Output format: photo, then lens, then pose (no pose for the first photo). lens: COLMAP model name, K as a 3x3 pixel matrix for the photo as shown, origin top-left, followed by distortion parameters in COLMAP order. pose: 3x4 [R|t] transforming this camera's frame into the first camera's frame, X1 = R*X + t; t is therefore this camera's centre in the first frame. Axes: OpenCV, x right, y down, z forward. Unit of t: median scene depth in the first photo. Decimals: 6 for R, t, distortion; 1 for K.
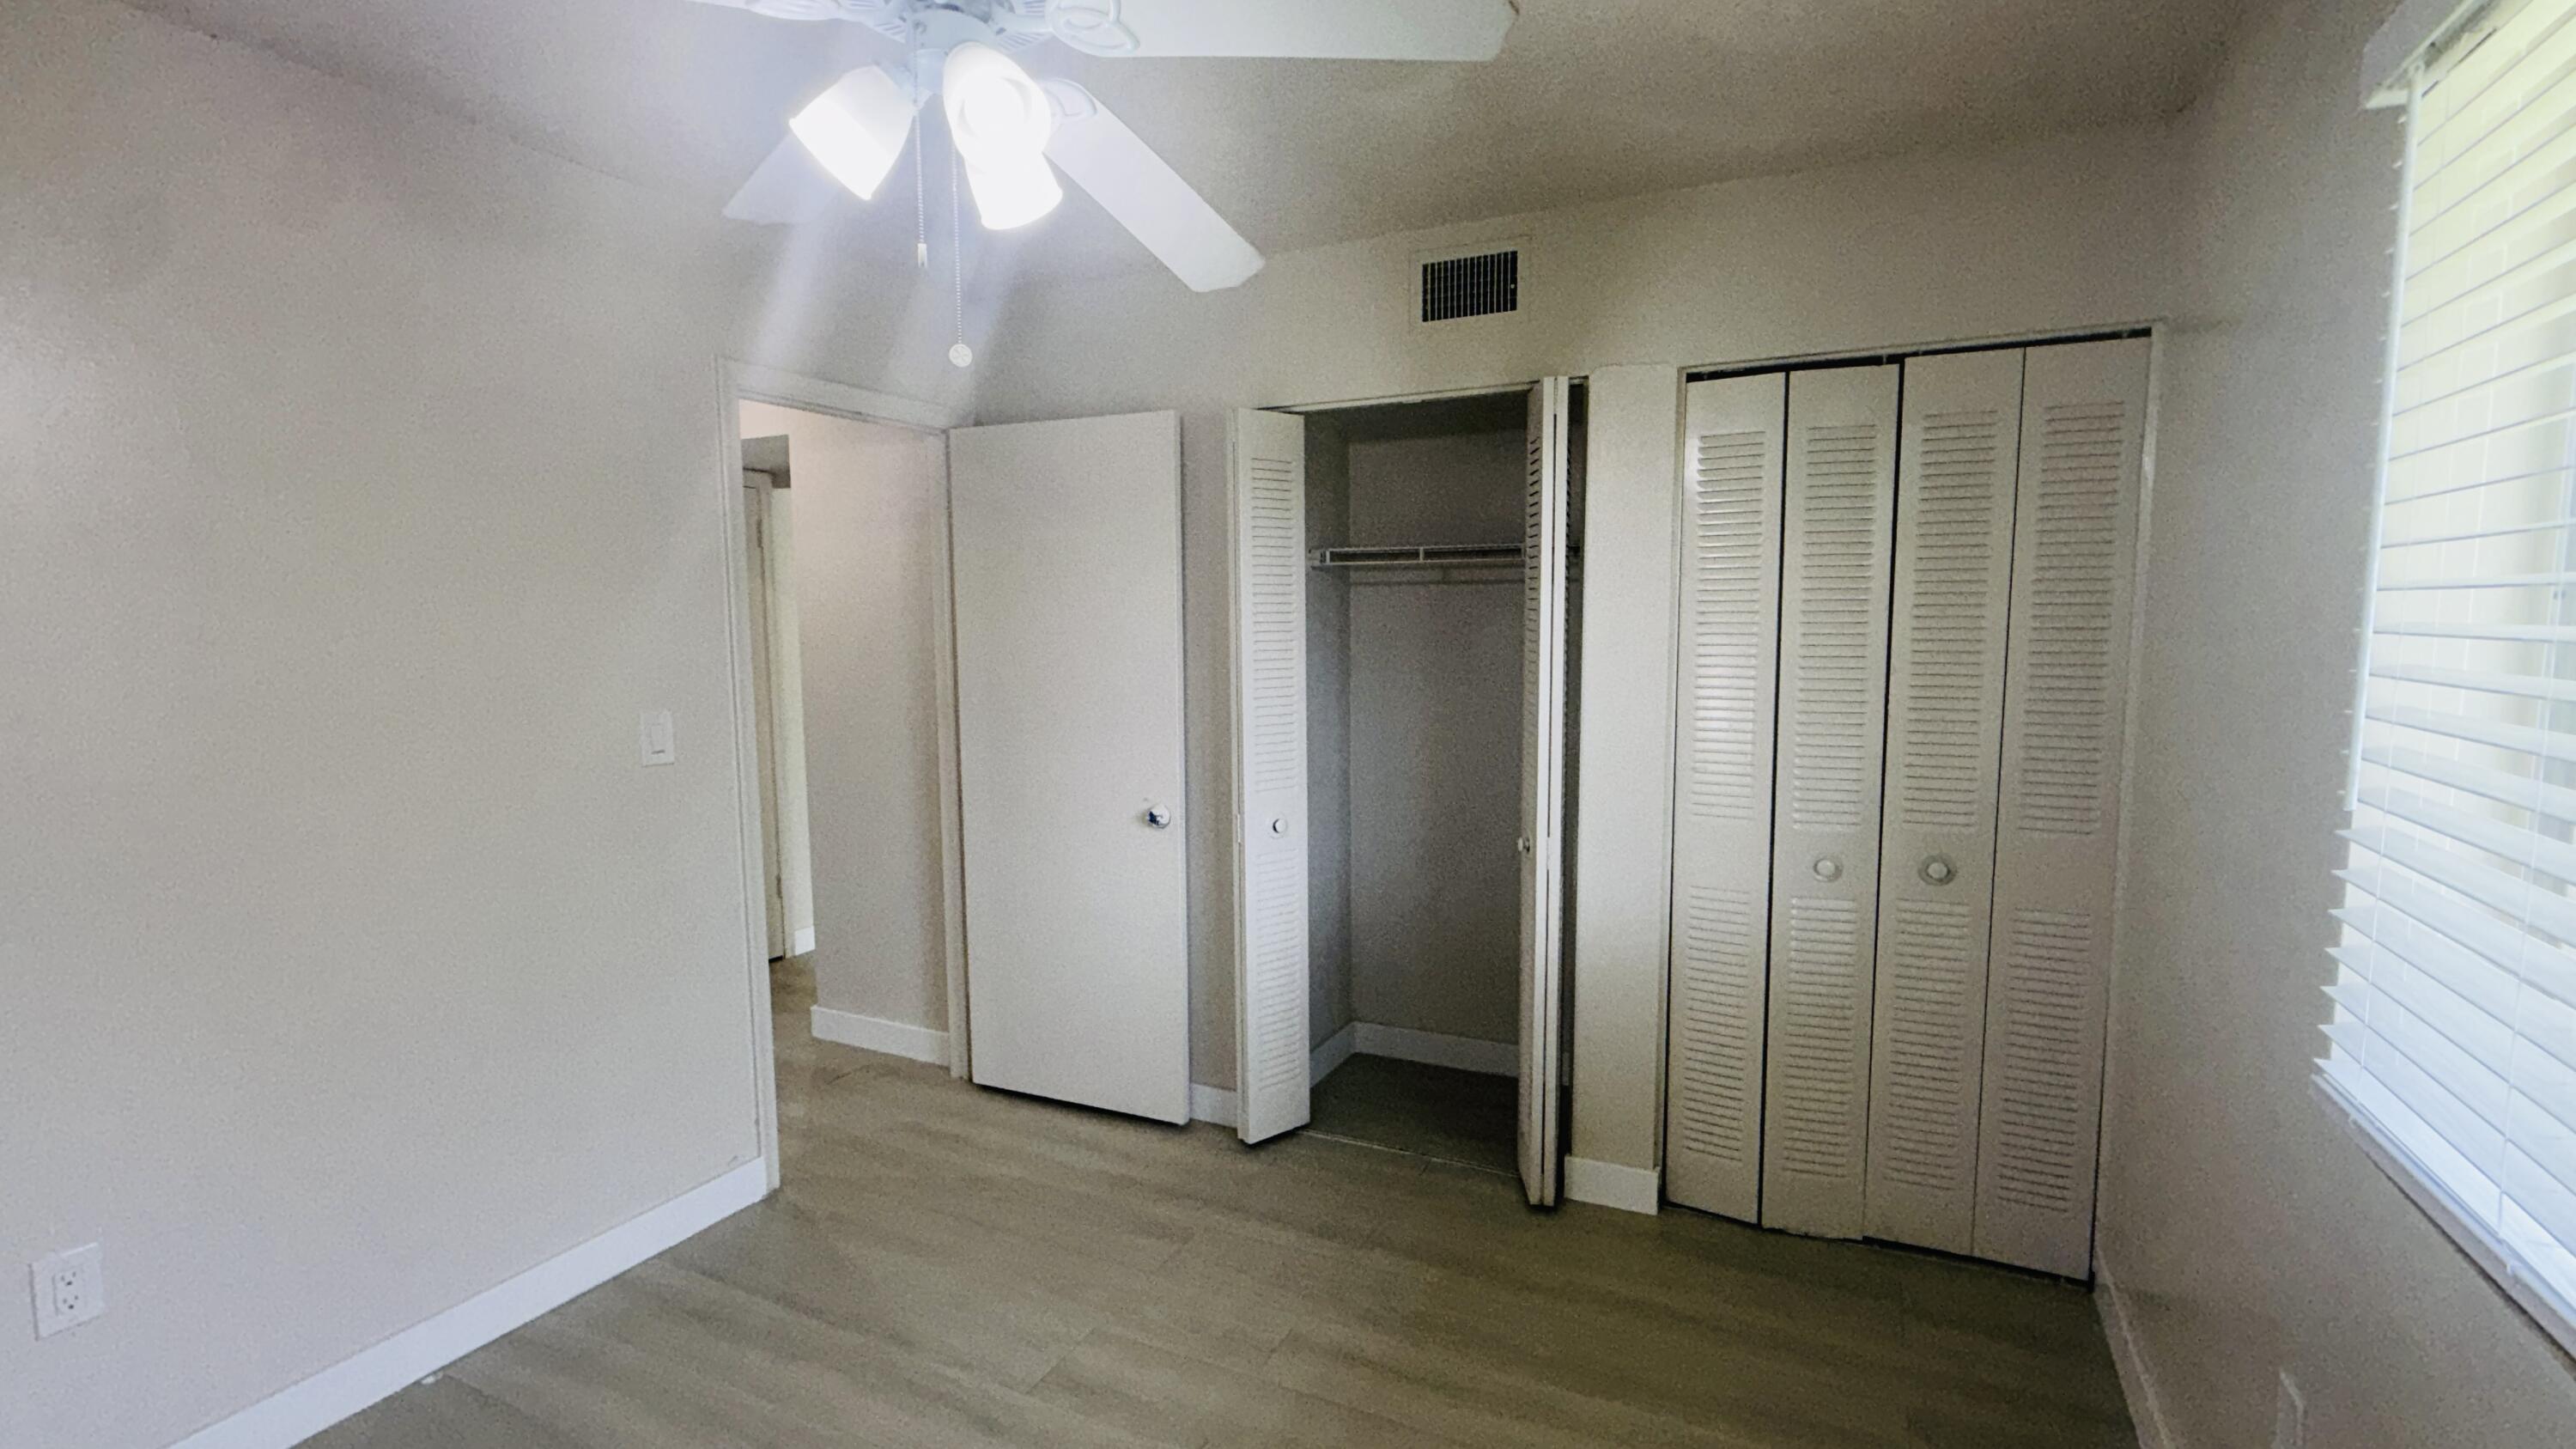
lens RADIAL K [[1212.2, 0, 1288.0], [0, 1212.2, 724.5], [0, 0, 1]] dist [0.042836, -0.000135]
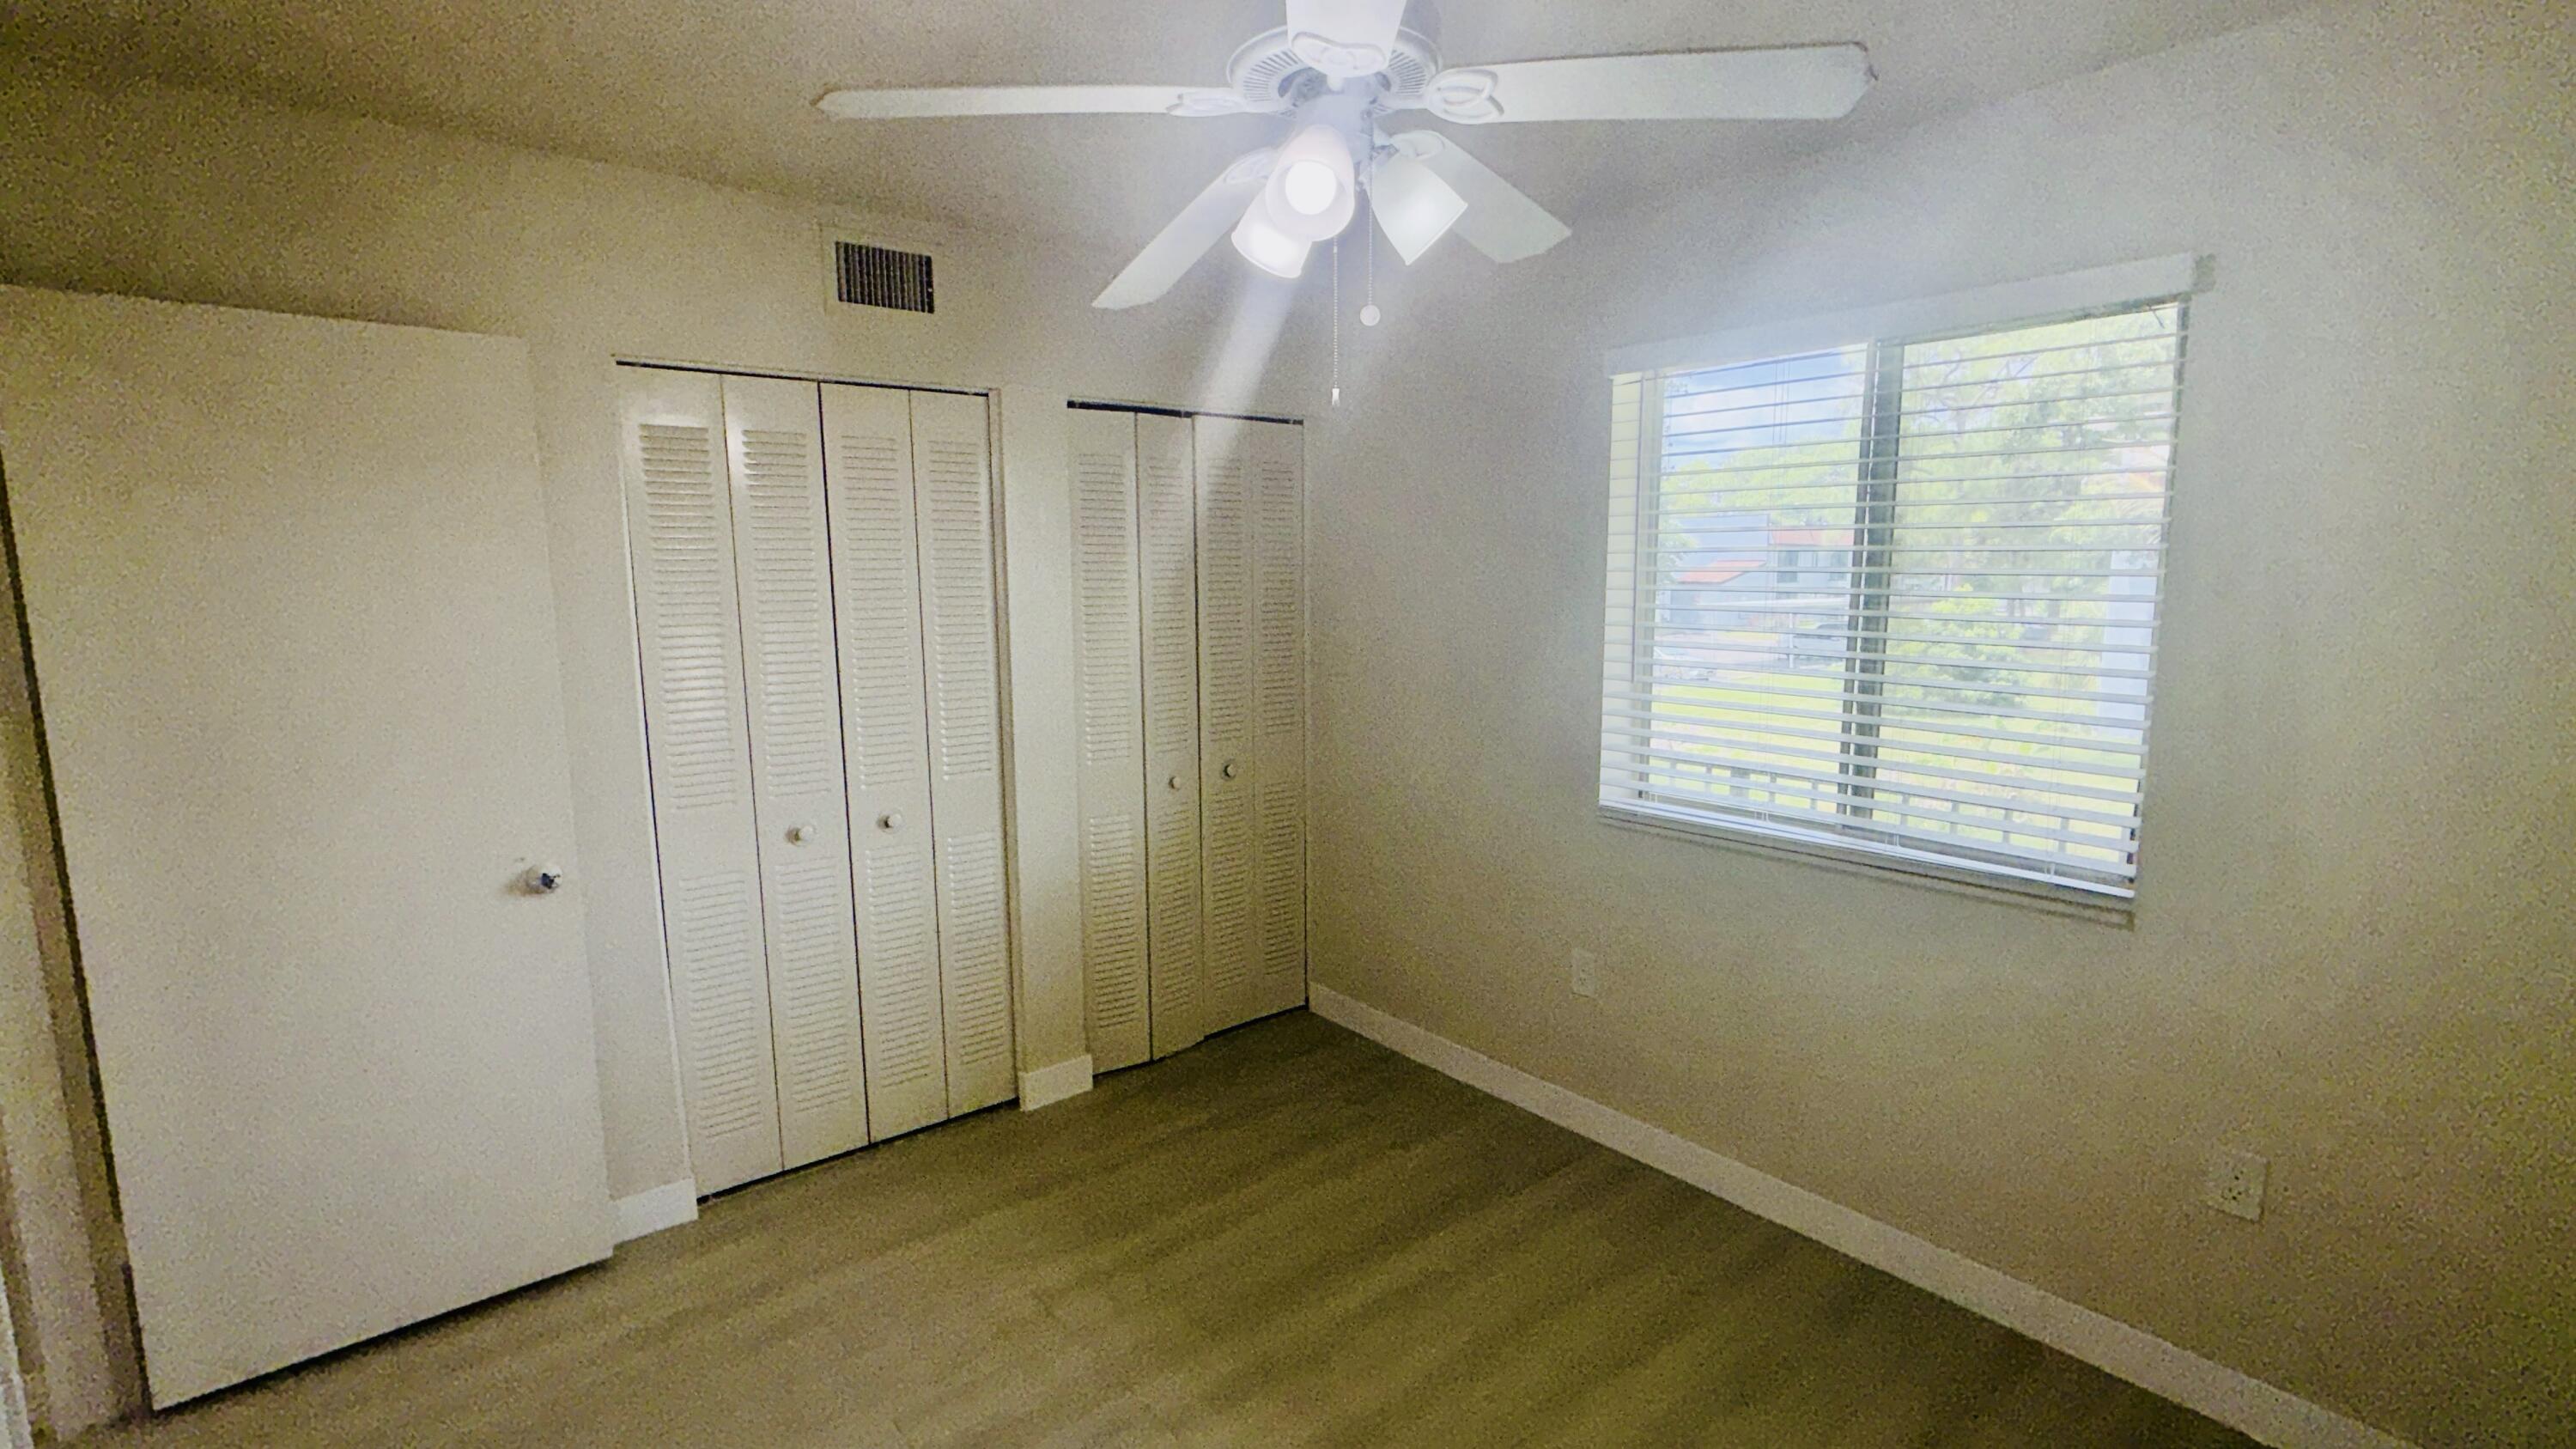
lens RADIAL K [[1174.0, 0, 1285.7], [0, 1174.0, 732.7], [0, 0, 1]] dist [0.000164, -0.000809]
pose [[0.420703, -0.117432, 0.899566, -0.642580], [0.104828, 0.991237, 0.080373, -0.027382], [-0.901121, 0.060487, 0.429327, 0.306925]]
